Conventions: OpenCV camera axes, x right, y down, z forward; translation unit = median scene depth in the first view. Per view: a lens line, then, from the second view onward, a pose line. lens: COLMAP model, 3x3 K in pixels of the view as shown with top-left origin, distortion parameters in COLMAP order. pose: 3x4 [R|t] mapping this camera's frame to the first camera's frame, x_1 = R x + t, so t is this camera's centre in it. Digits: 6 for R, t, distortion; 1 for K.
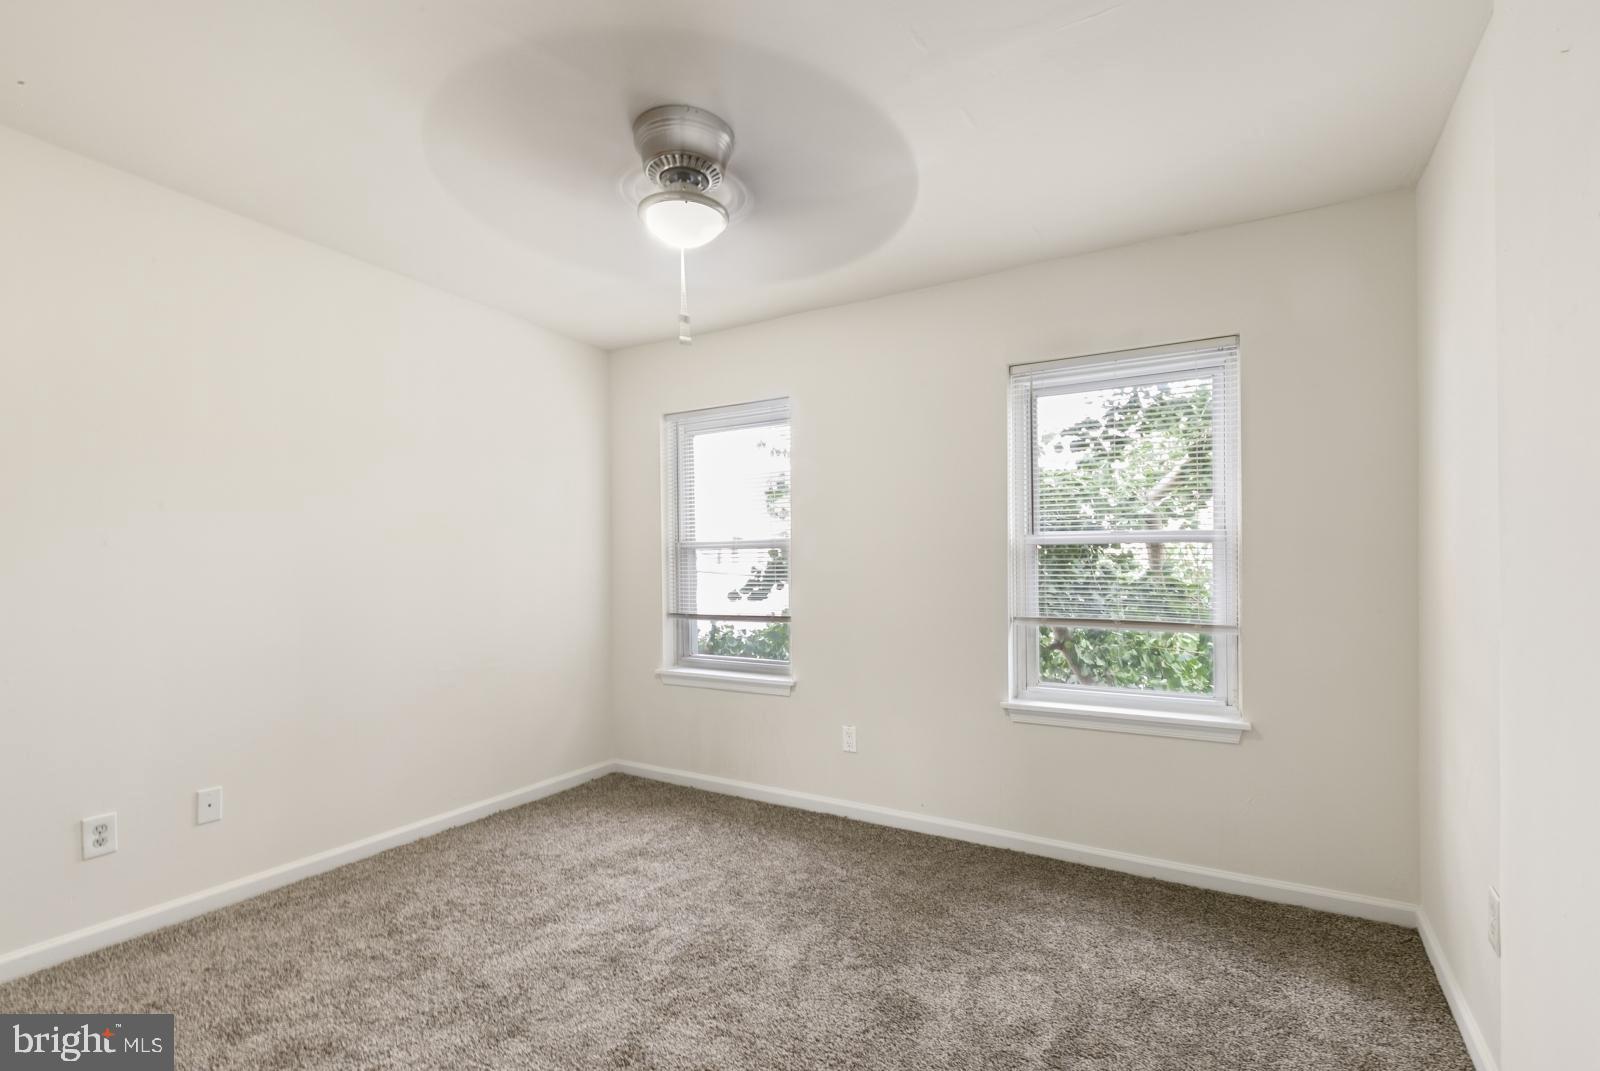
lens RADIAL K [[744.6, 0, 799.9], [0, 744.6, 514.6], [0, 0, 1]] dist [0.002524, 0.000336]
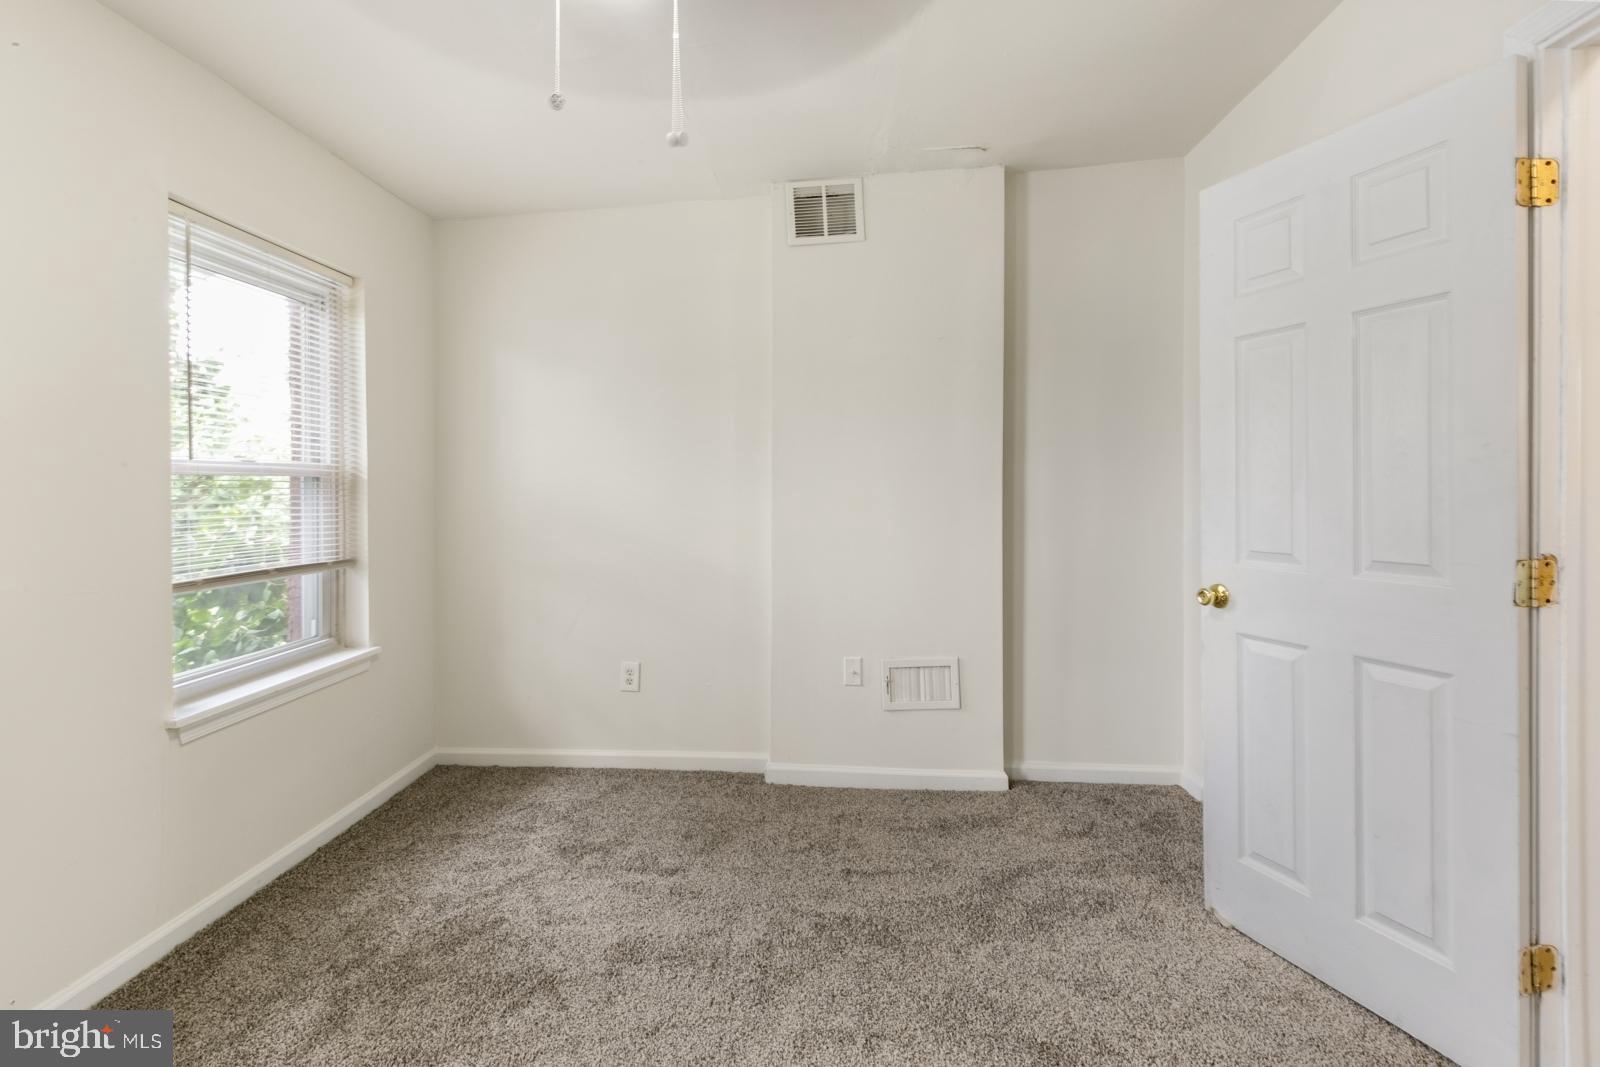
lens RADIAL K [[744.6, 0, 799.9], [0, 744.6, 512.6], [0, 0, 1]] dist [0.002524, 0.000336]
pose [[-0.477857, -0.002866, 0.878433, -0.668389], [-0.038589, 0.999098, -0.017733, 0.087445], [-0.877590, -0.042372, -0.477536, 1.067091]]
